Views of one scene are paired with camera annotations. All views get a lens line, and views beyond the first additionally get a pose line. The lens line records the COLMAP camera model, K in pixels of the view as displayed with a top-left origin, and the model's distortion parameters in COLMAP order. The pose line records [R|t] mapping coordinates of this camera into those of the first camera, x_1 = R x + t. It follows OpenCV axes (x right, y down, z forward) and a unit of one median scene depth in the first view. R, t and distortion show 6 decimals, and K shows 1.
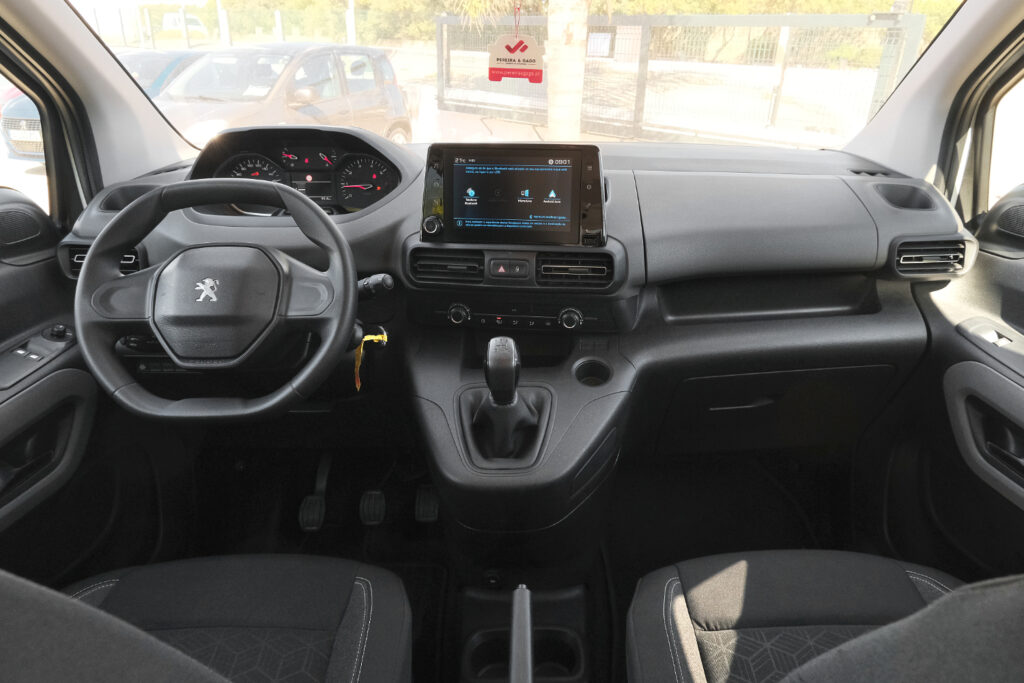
lens RADIAL K [[650.1, 0, 524.2], [0, 650.1, 323.1], [0, 0, 1]] dist [-0.007120, 0.002668]
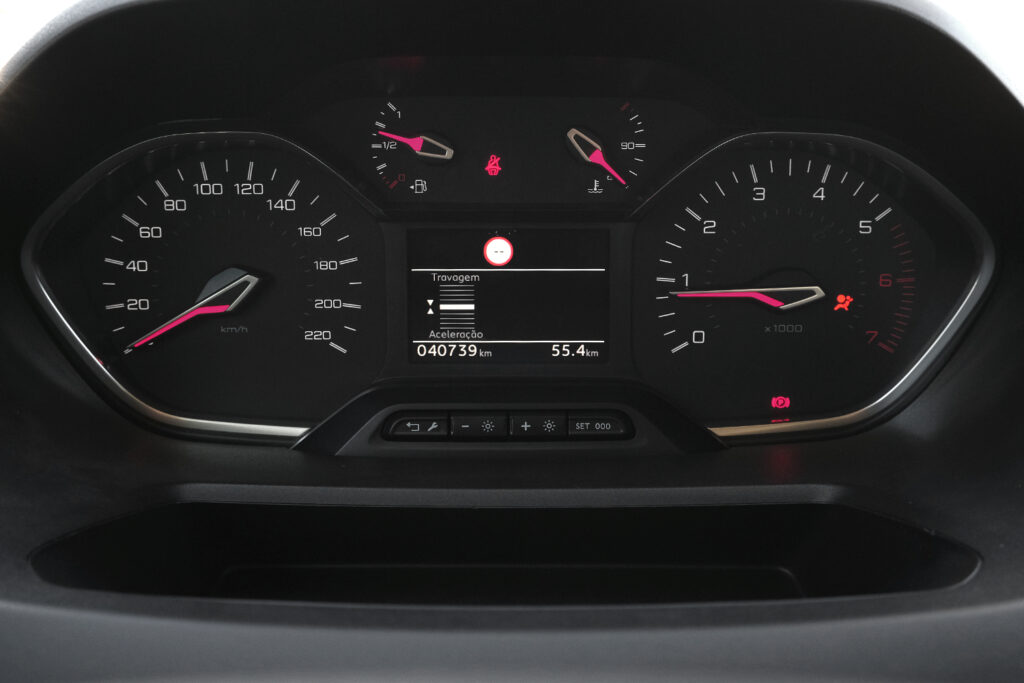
lens RADIAL K [[1128.1, 0, 512.9], [0, 1128.1, 341.5], [0, 0, 1]] dist [0.001736, 0.000000]
pose [[0.999967, 0.001526, -0.007993, -0.398184], [-0.002064, 0.997698, -0.067782, -0.211194], [0.007871, 0.067796, 0.997668, 0.804986]]
